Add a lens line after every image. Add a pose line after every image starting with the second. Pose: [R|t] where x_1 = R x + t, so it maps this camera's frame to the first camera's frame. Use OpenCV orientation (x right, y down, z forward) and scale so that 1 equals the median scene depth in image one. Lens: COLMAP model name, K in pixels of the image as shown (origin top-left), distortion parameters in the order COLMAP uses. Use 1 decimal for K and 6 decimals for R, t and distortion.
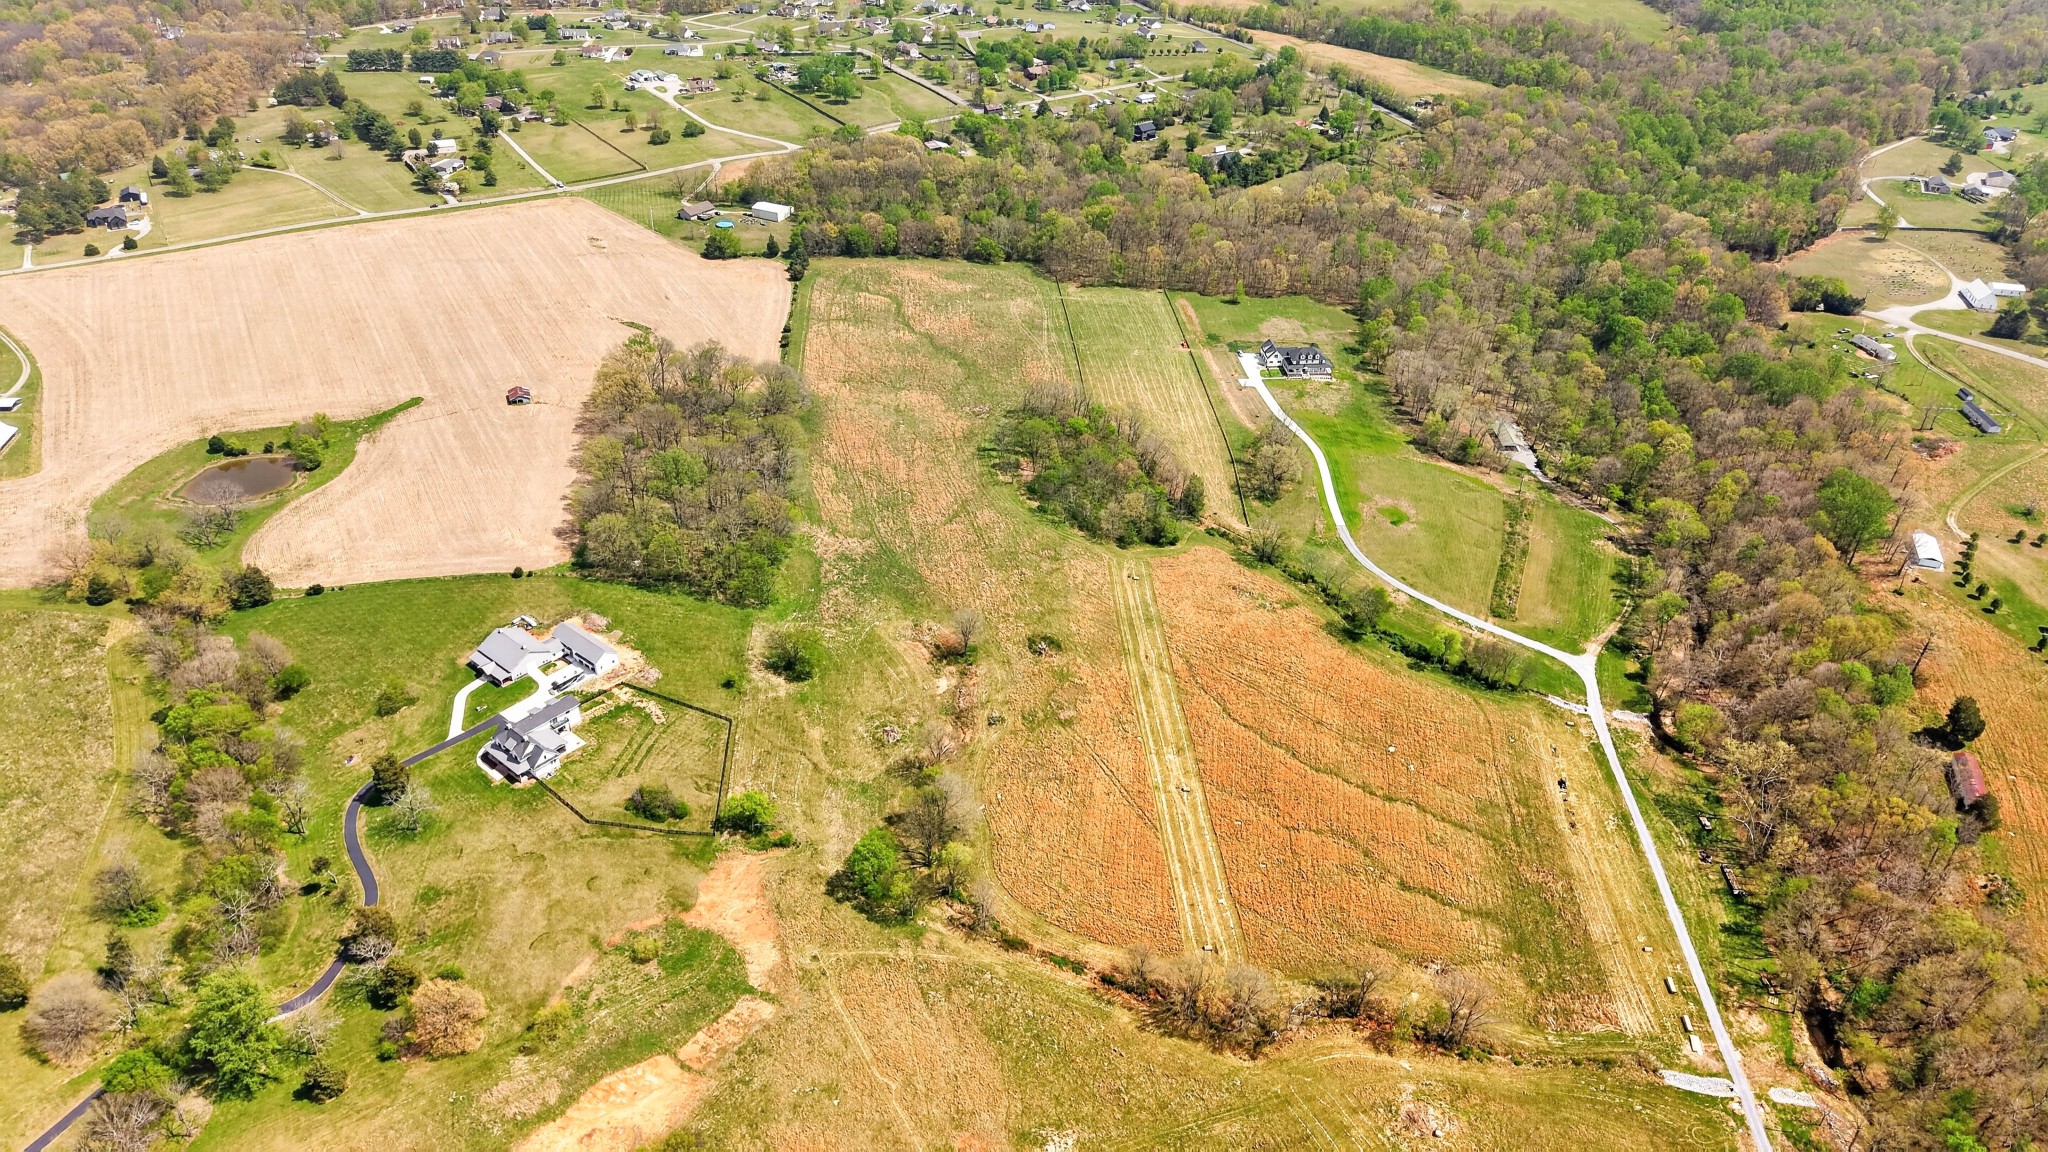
lens RADIAL K [[1375.8, 0, 1026.9], [0, 1375.8, 573.2], [0, 0, 1]] dist [0.025843, -0.030465]
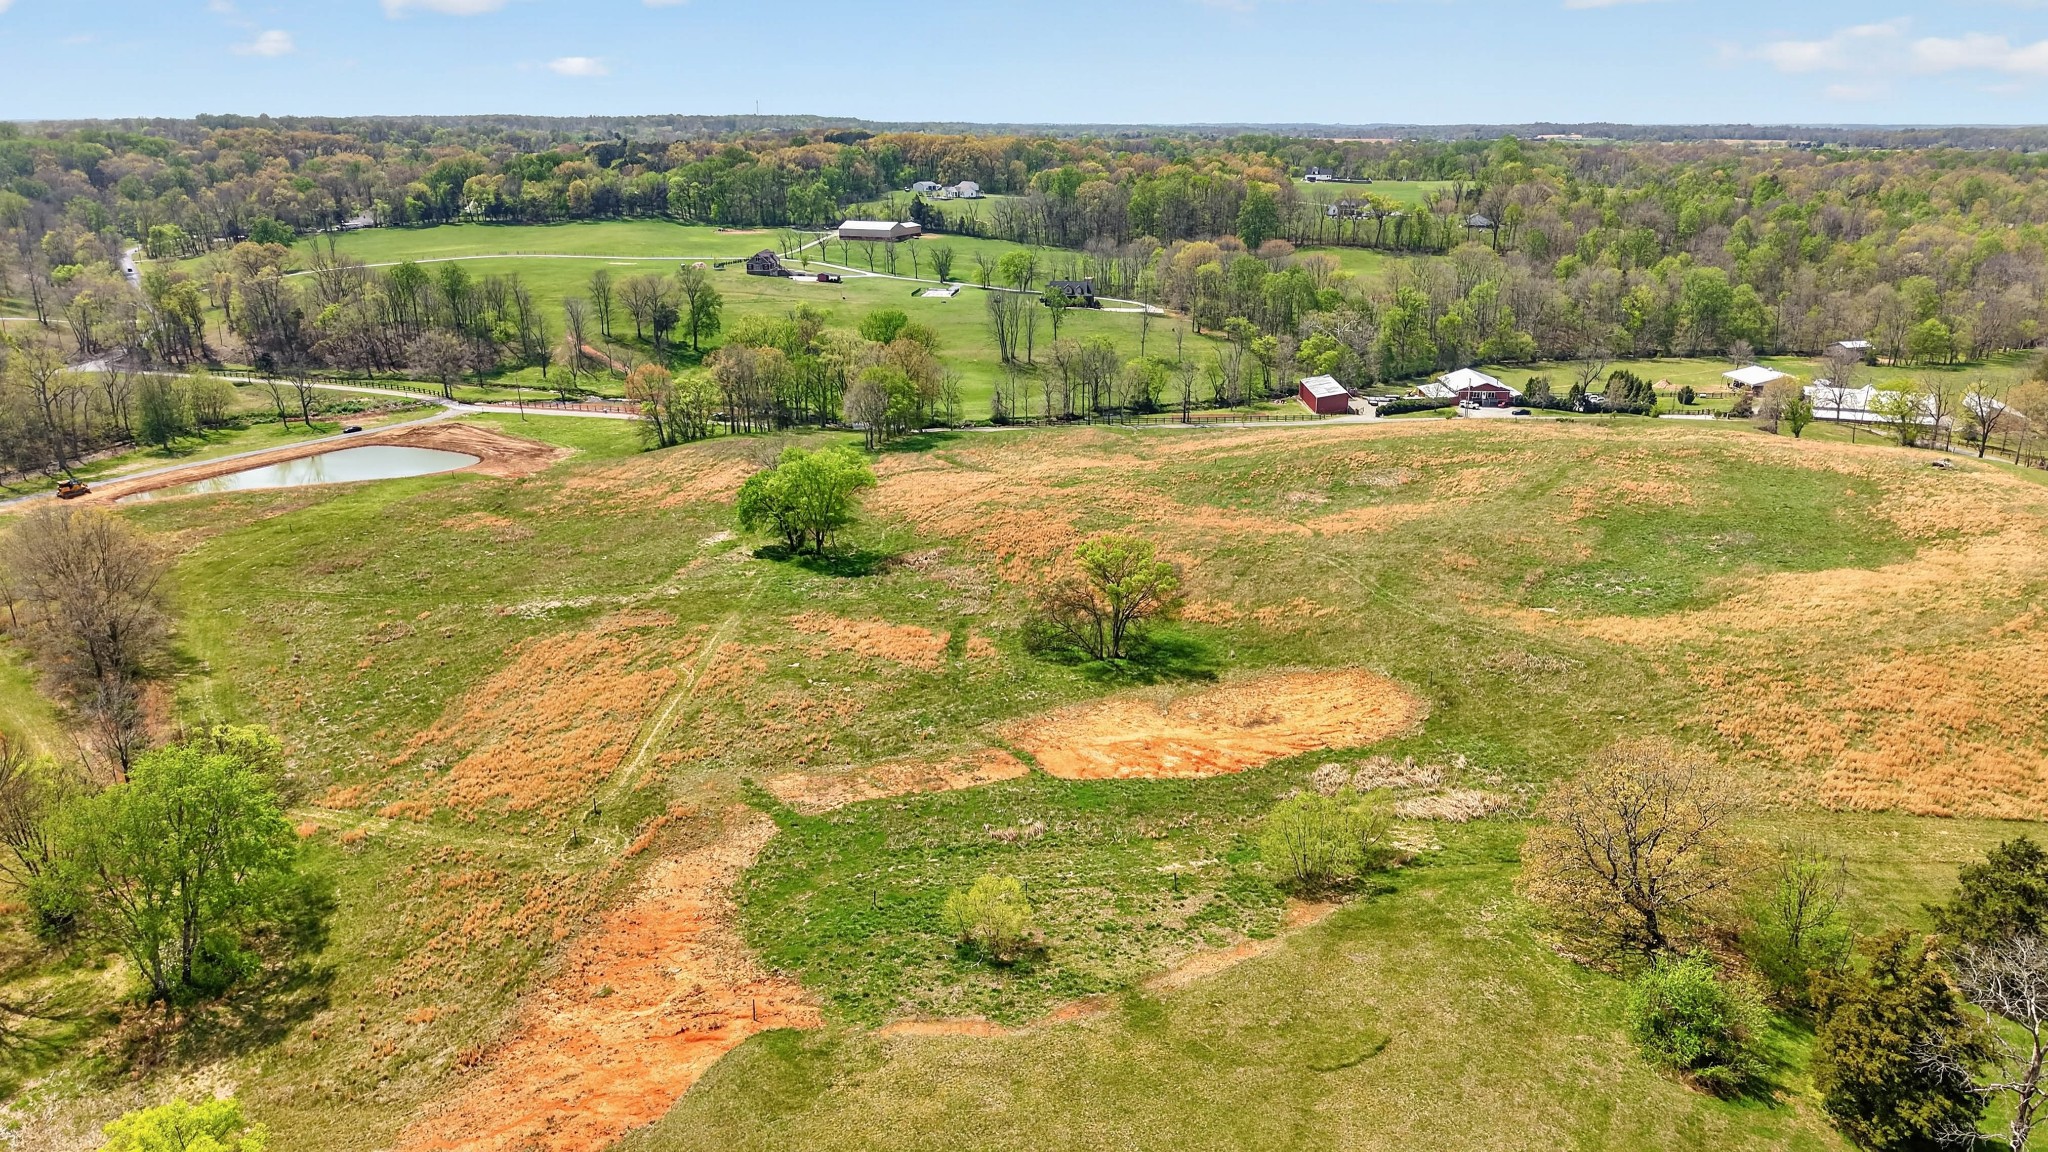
lens RADIAL K [[1375.8, 0, 1018.9], [0, 1375.8, 589.1], [0, 0, 1]] dist [0.025843, -0.030465]
pose [[-0.860883, -0.179248, 0.476183, -0.283741], [0.263431, 0.643660, 0.718544, 0.014751], [-0.435298, 0.744024, -0.506897, 0.763635]]
